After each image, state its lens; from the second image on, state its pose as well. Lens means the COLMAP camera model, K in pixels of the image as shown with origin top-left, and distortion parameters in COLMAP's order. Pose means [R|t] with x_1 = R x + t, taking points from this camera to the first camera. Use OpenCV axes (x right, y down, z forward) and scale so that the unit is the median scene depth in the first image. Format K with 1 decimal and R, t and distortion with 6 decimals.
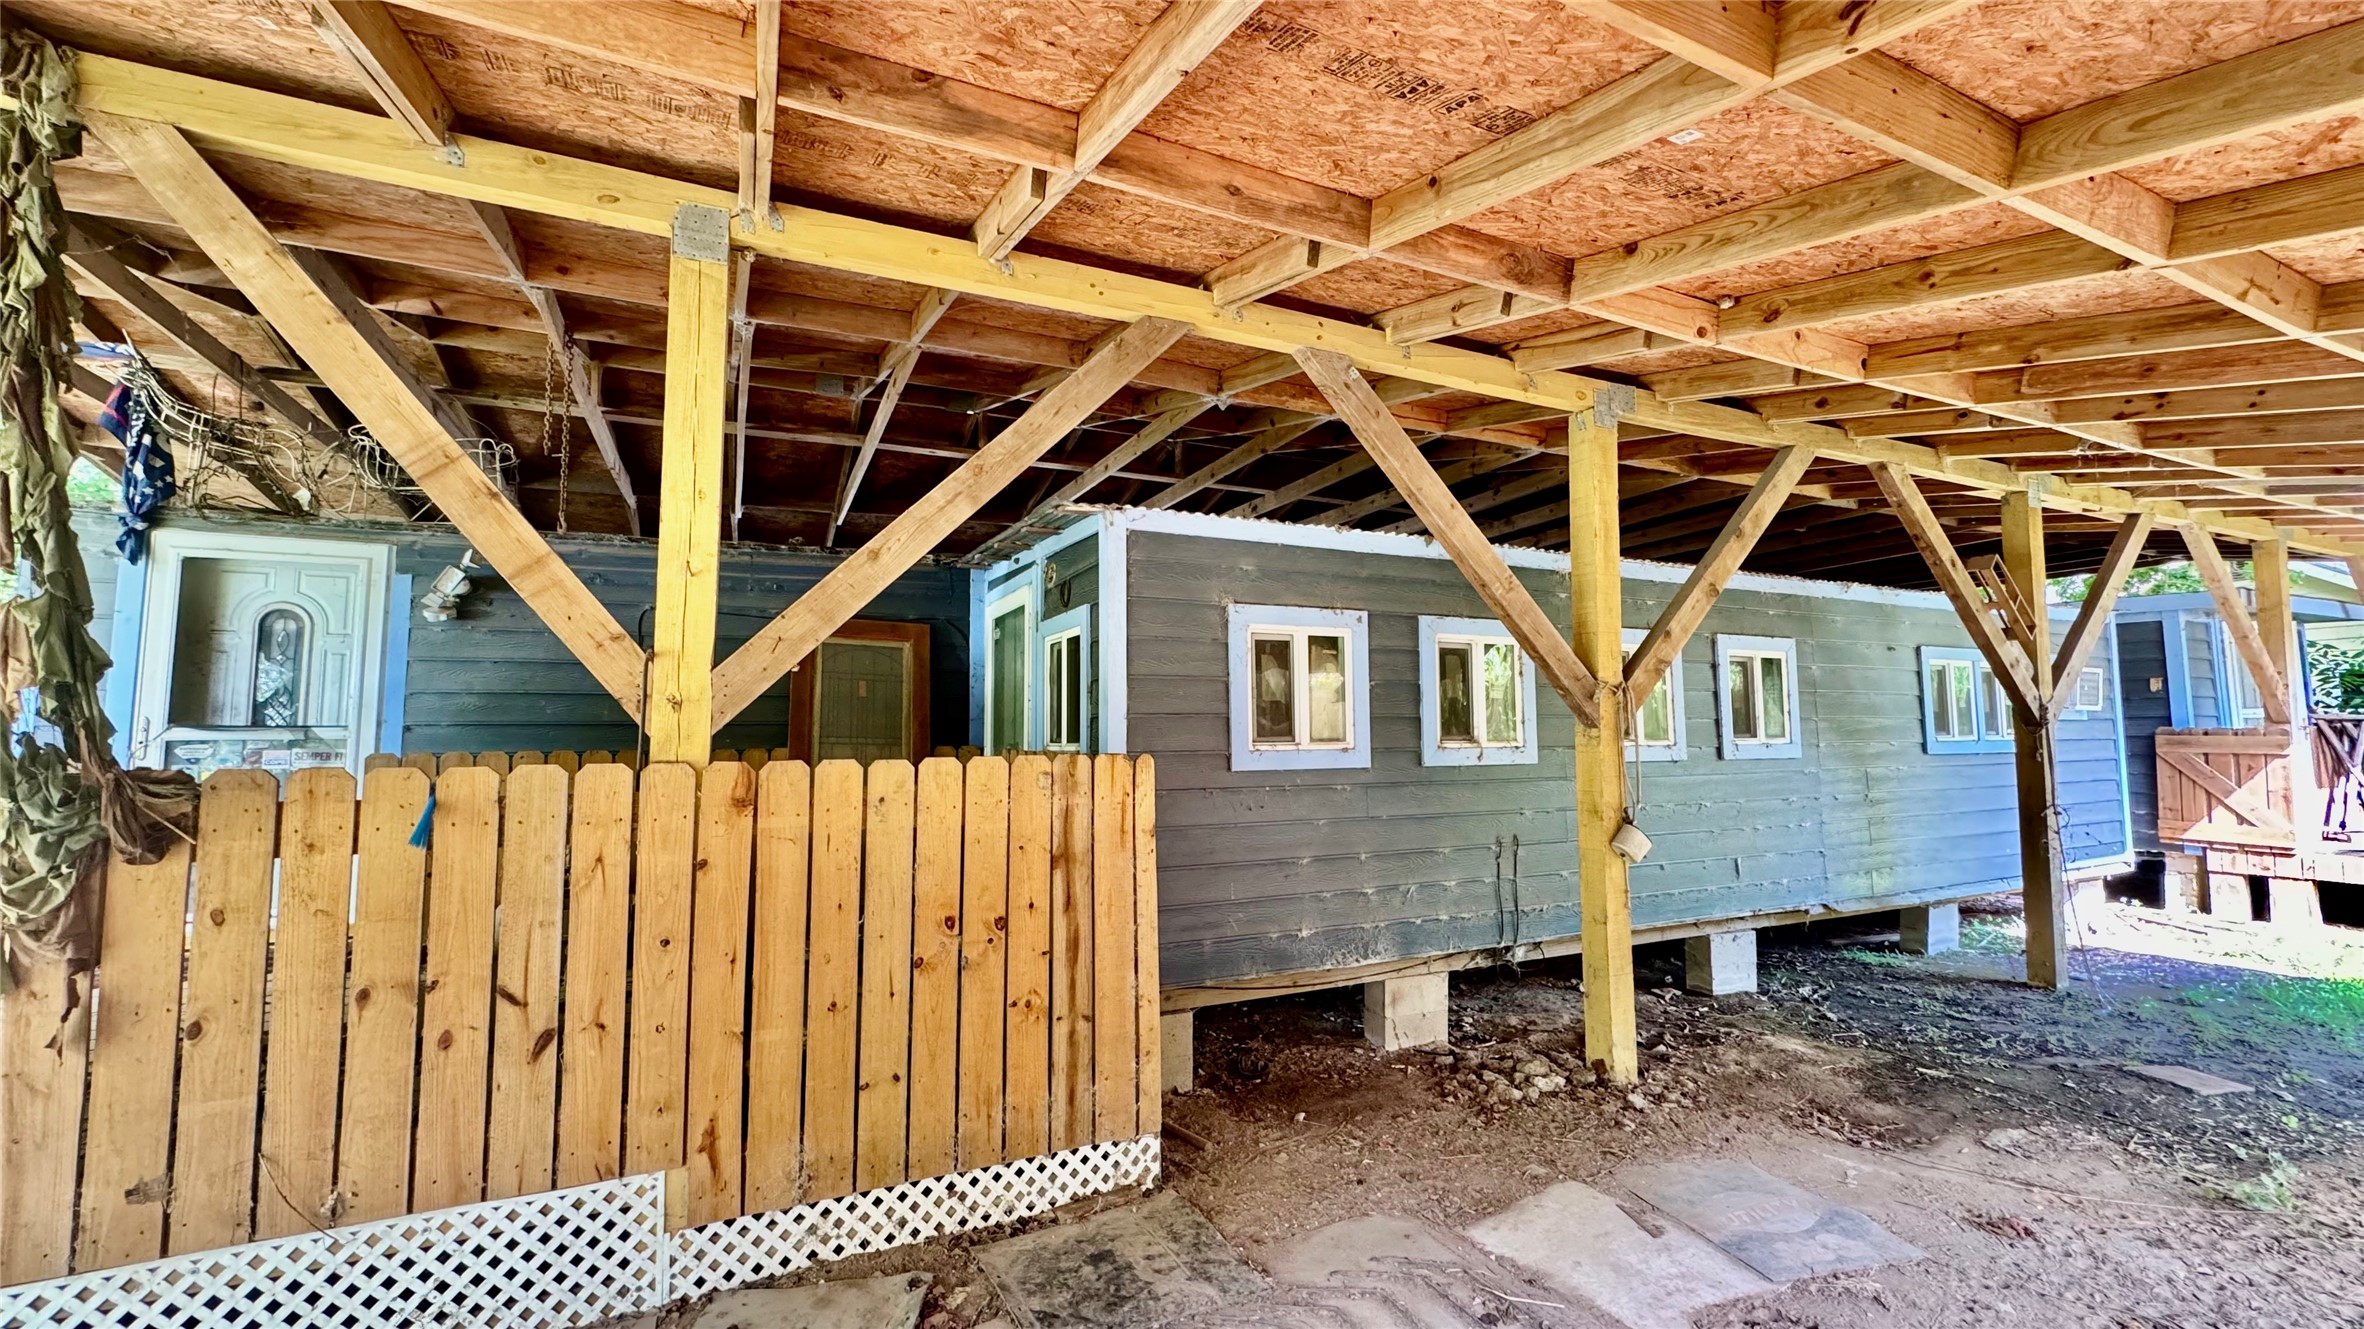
lens RADIAL K [[947.1, 0, 1181.5], [0, 947.1, 662.8], [0, 0, 1]] dist [-0.002932, 0.000293]
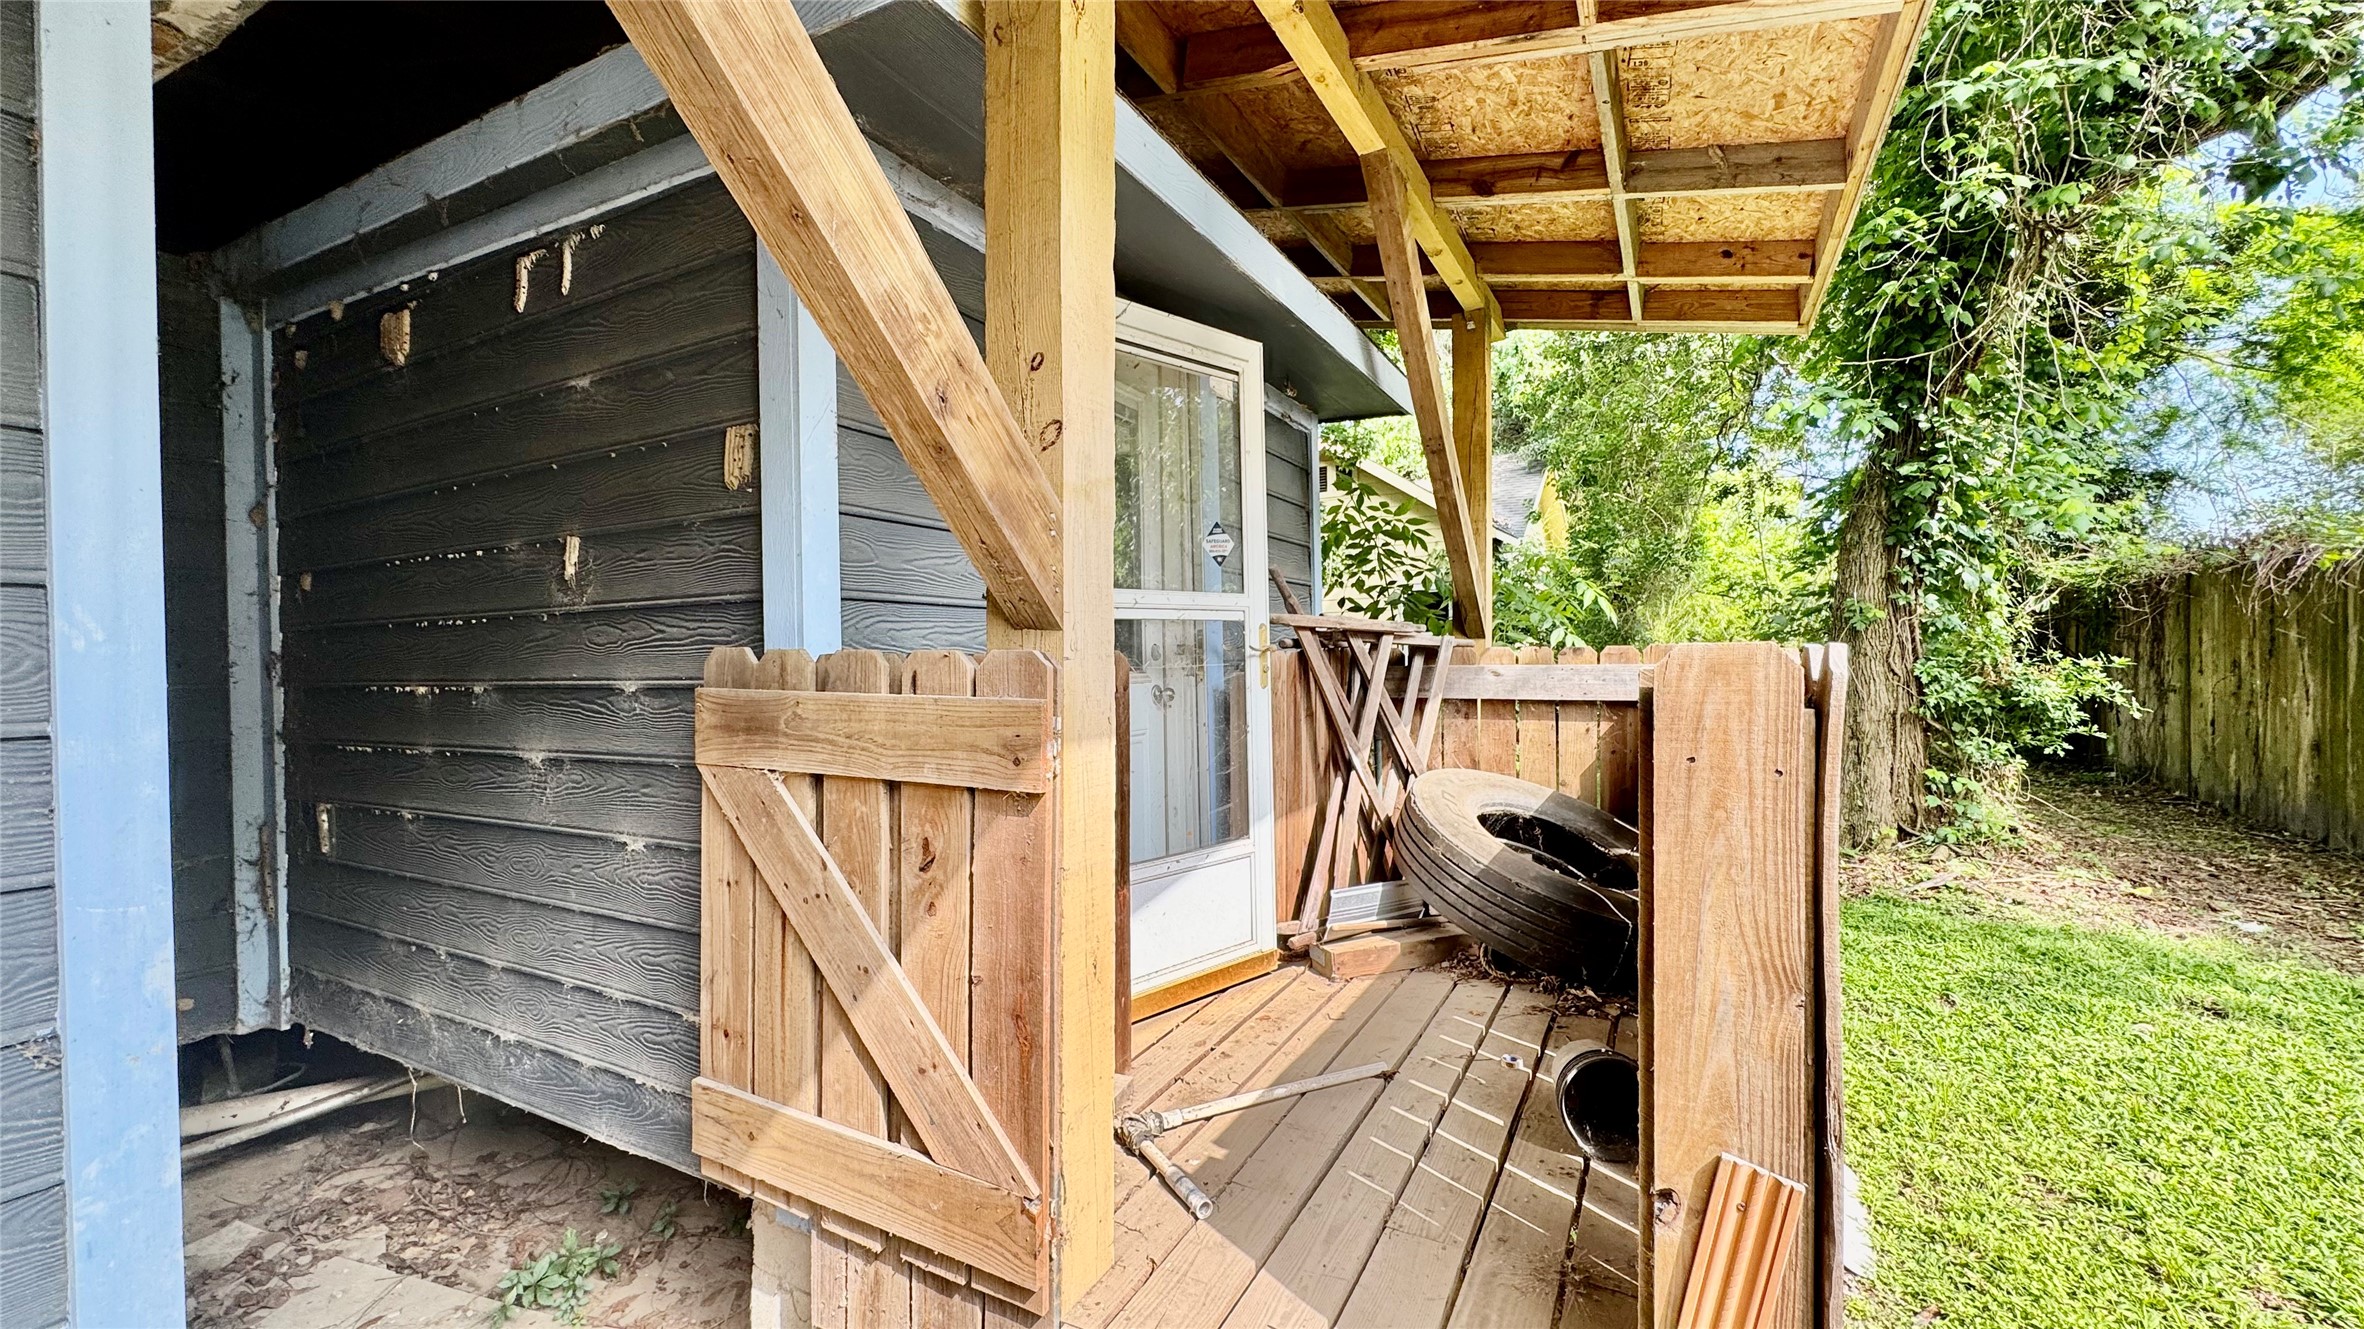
lens RADIAL K [[947.1, 0, 1180.1], [0, 947.1, 660.5], [0, 0, 1]] dist [-0.002932, 0.000293]
pose [[0.805962, -0.006670, 0.591930, 1.052332], [-0.040189, 0.997013, 0.065955, 0.055109], [-0.590602, -0.076946, 0.803286, 0.810962]]
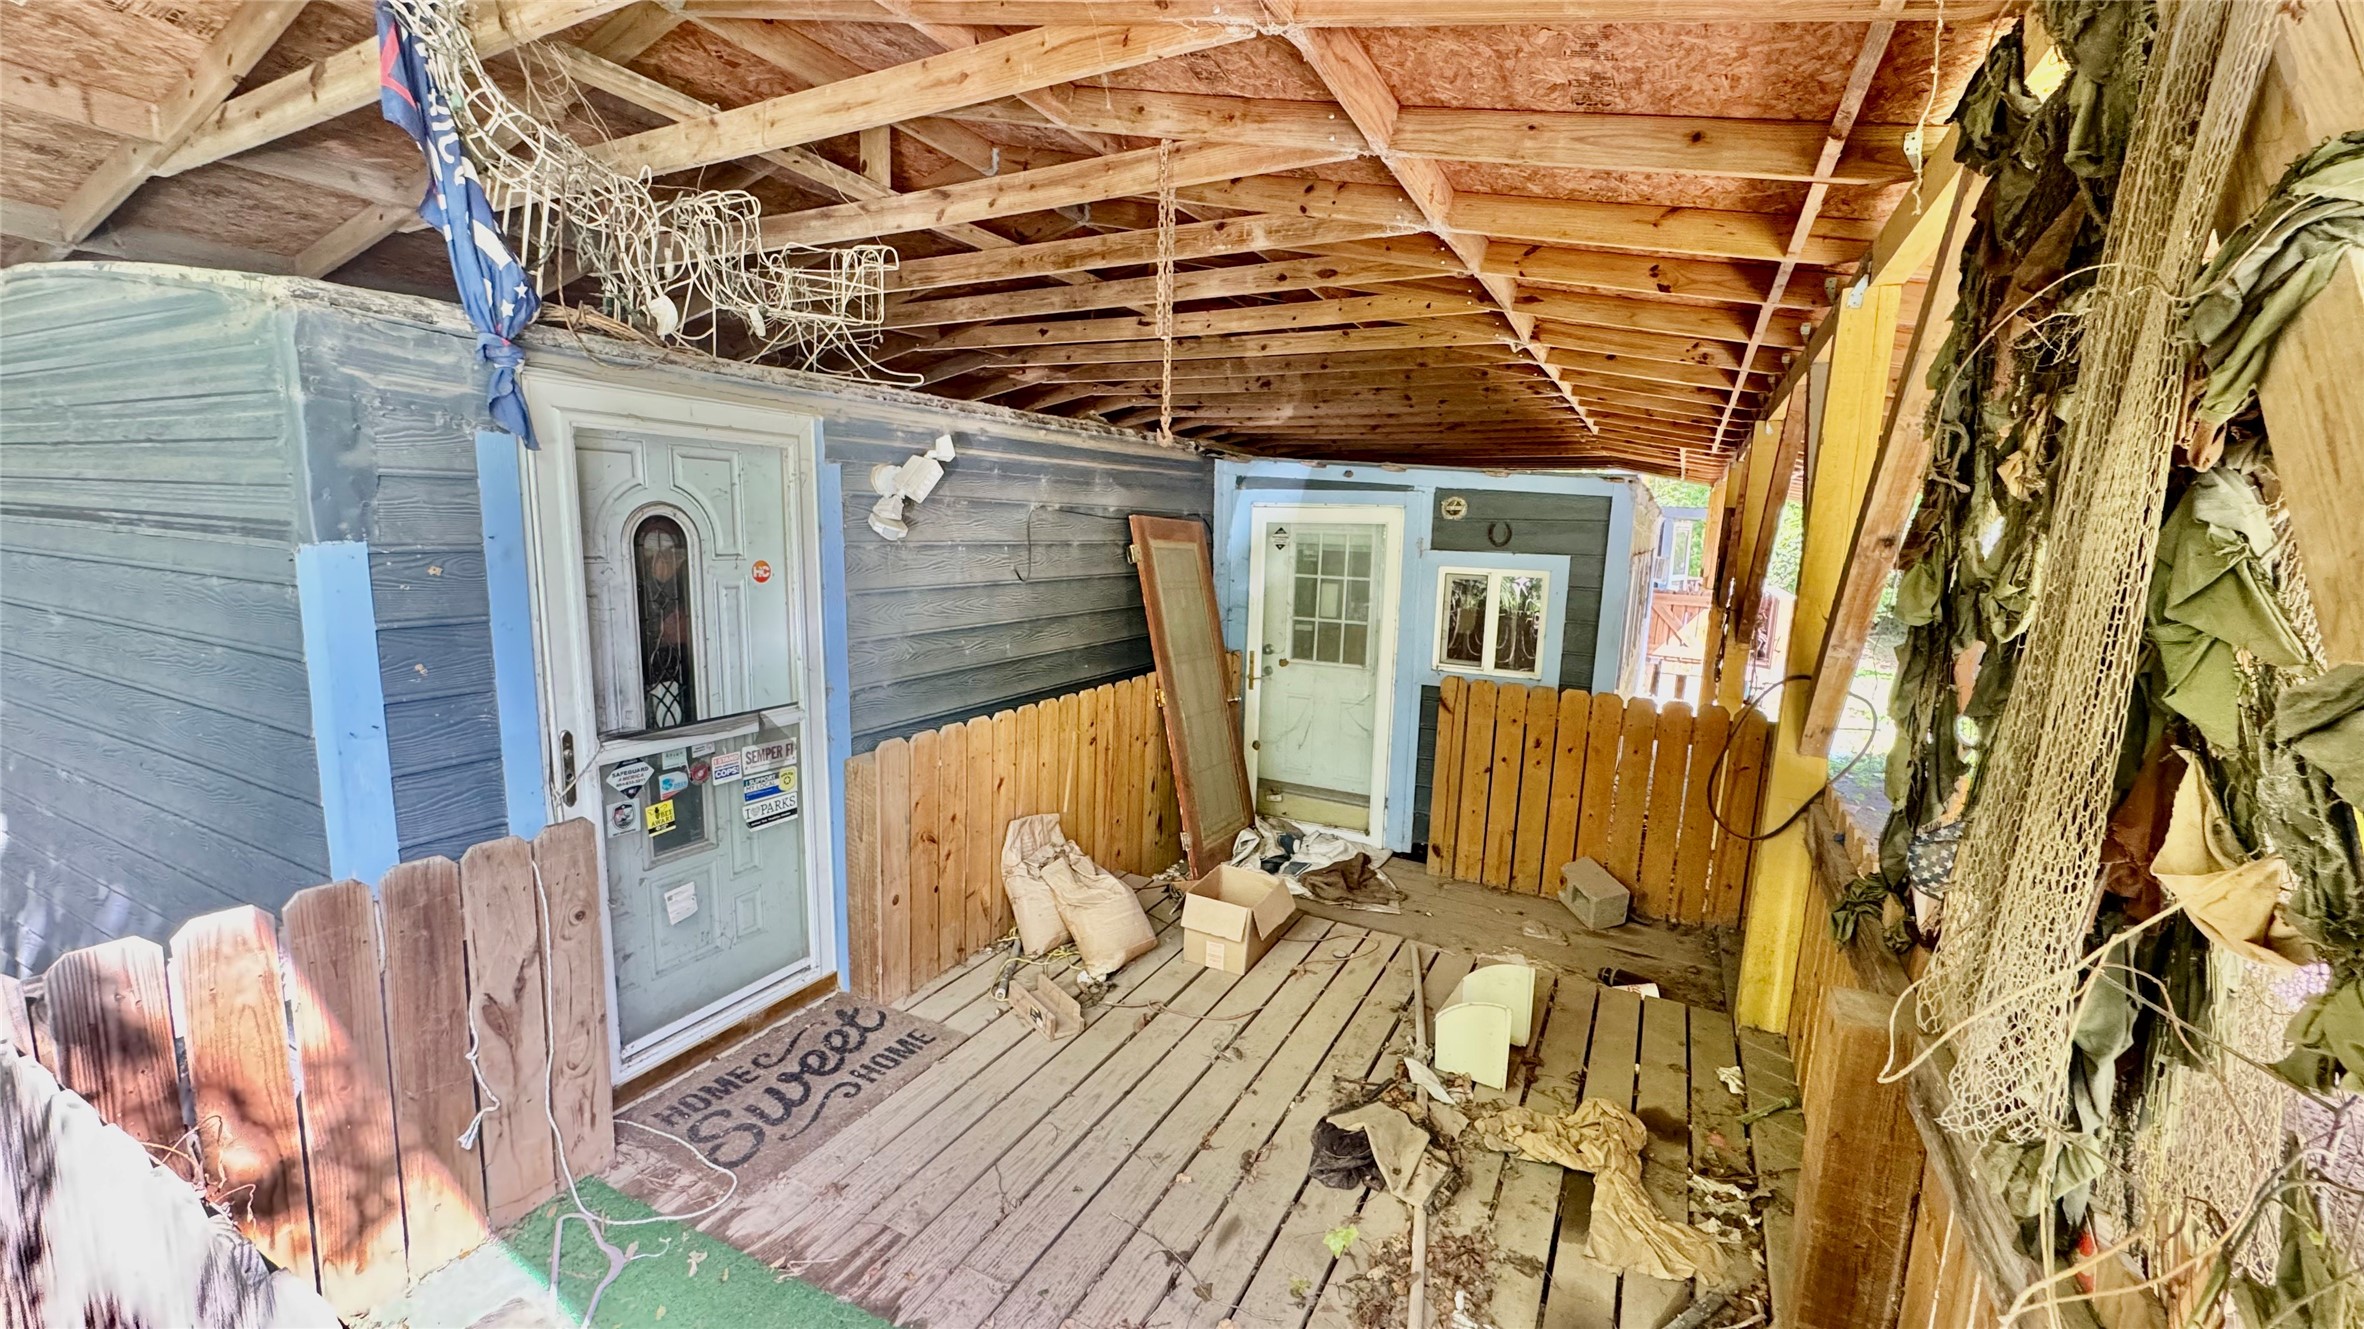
lens RADIAL K [[947.1, 0, 1178.4], [0, 947.1, 669.4], [0, 0, 1]] dist [-0.002932, 0.000293]
pose [[0.797322, -0.058761, 0.600688, -0.647625], [-0.086651, 0.973795, 0.210275, -0.071429], [-0.597302, -0.219707, 0.771336, 0.207841]]
